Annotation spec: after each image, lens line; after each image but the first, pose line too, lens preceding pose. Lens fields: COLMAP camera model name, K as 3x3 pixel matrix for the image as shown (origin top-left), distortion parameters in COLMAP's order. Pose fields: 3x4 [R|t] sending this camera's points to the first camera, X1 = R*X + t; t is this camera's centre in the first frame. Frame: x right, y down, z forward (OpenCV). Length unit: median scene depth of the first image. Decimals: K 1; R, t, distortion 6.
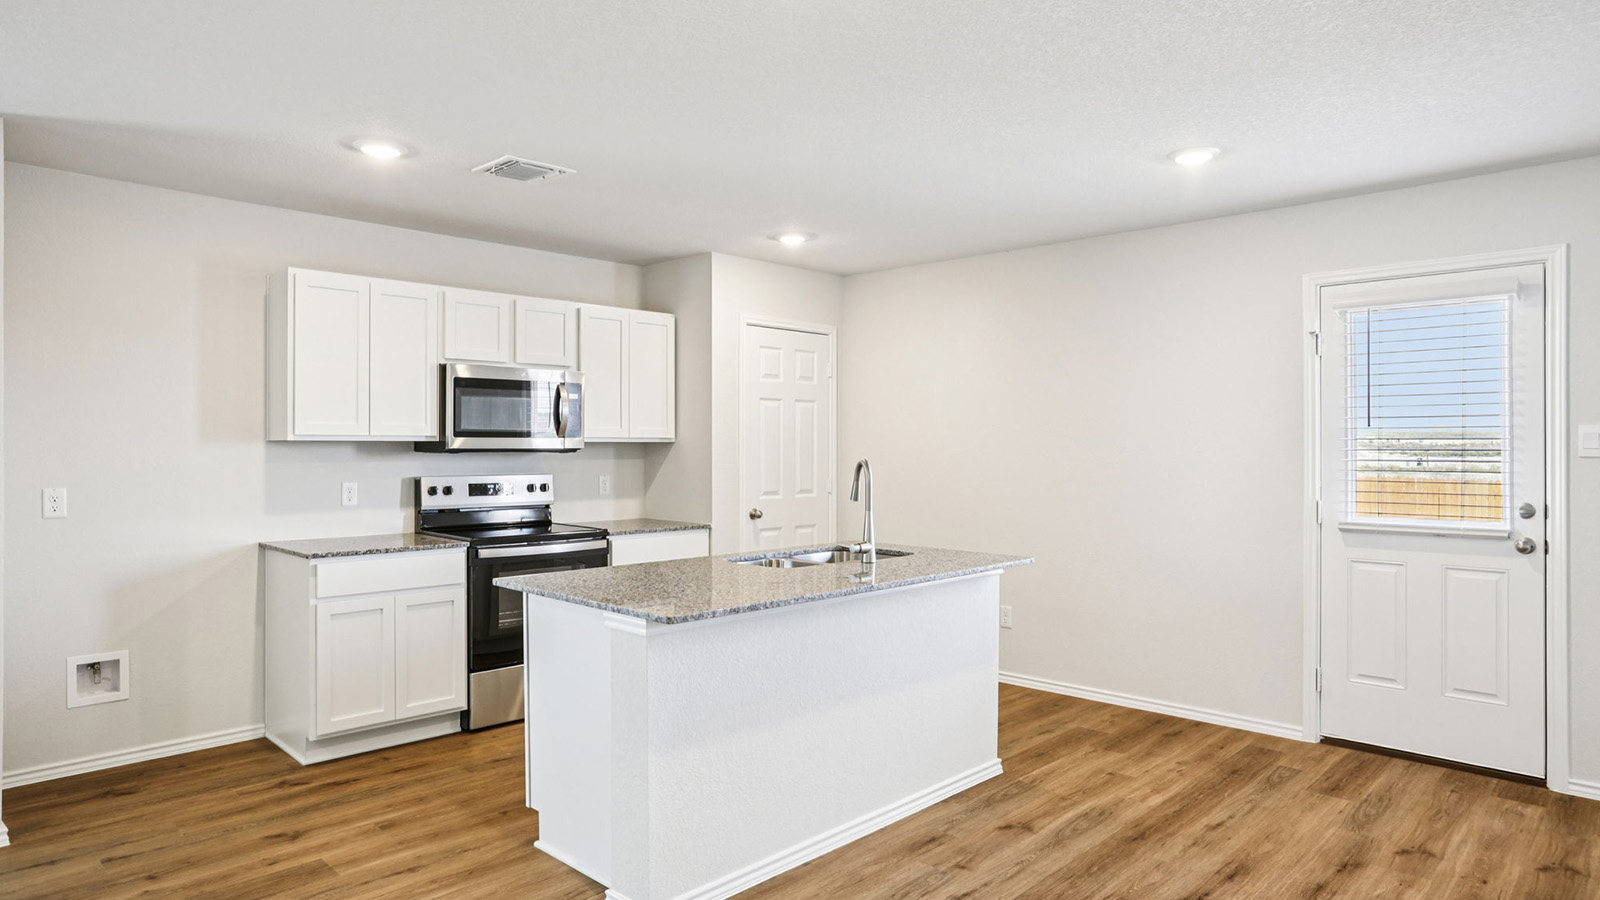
lens RADIAL K [[932.1, 0, 823.3], [0, 932.1, 456.7], [0, 0, 1]] dist [-0.020715, 0.002293]
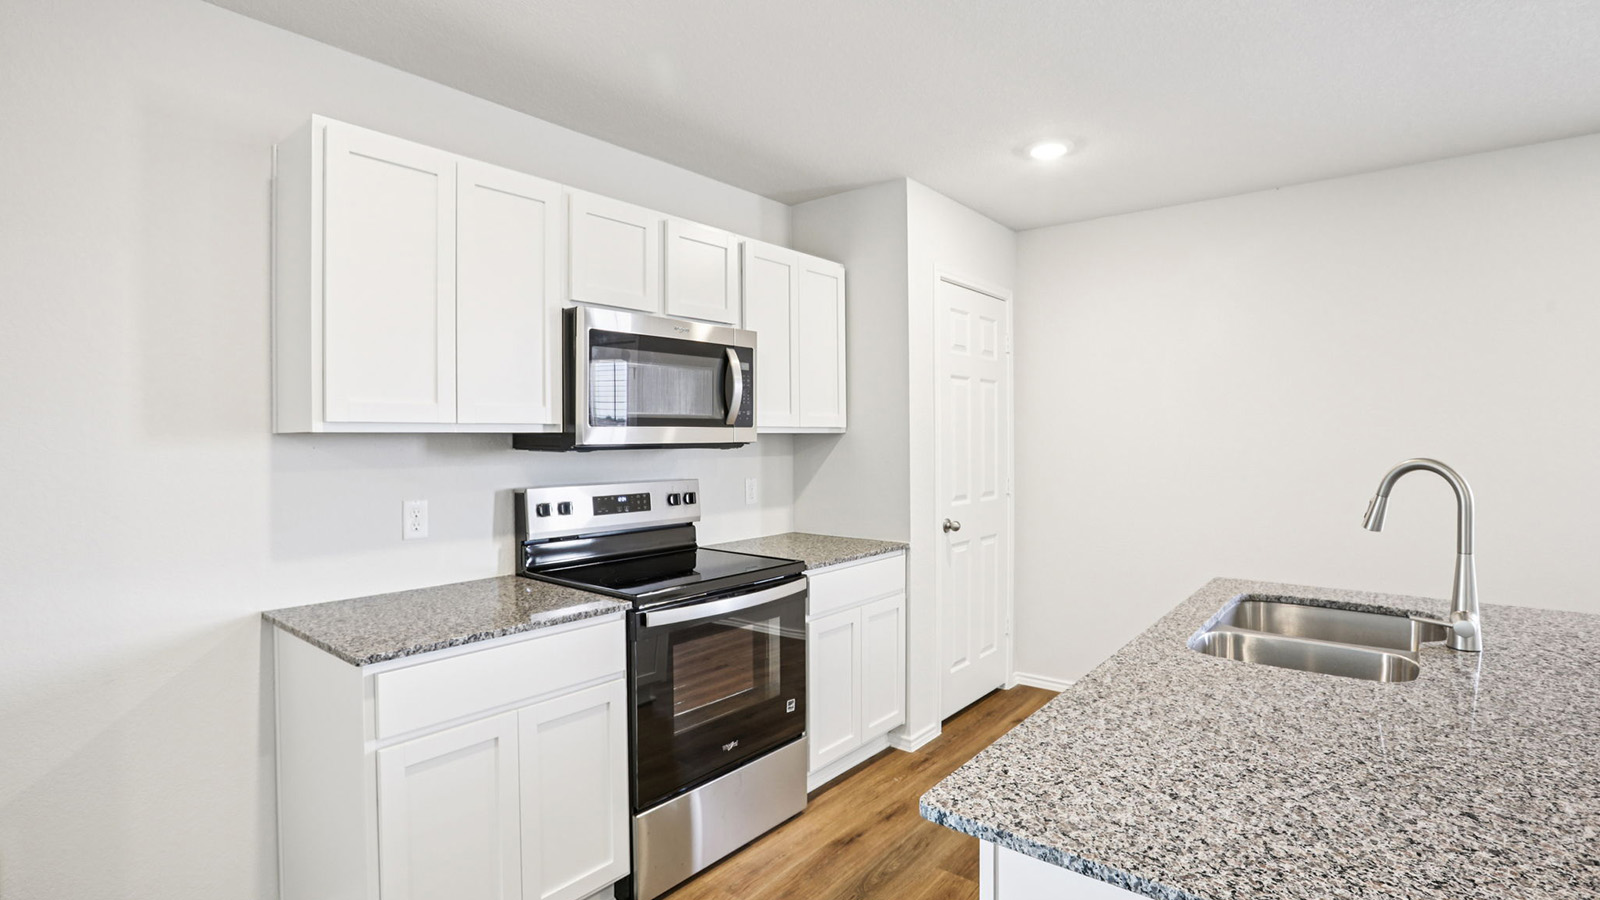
lens RADIAL K [[717.0, 0, 800.0], [0, 717.0, 450.0], [0, 0, 1]] dist [-0.033015, 0.000169]
pose [[0.995757, -0.008376, 0.091642, -0.289282], [0.007858, 0.999951, 0.006017, -0.006449], [-0.091688, -0.005271, 0.995774, 0.490103]]
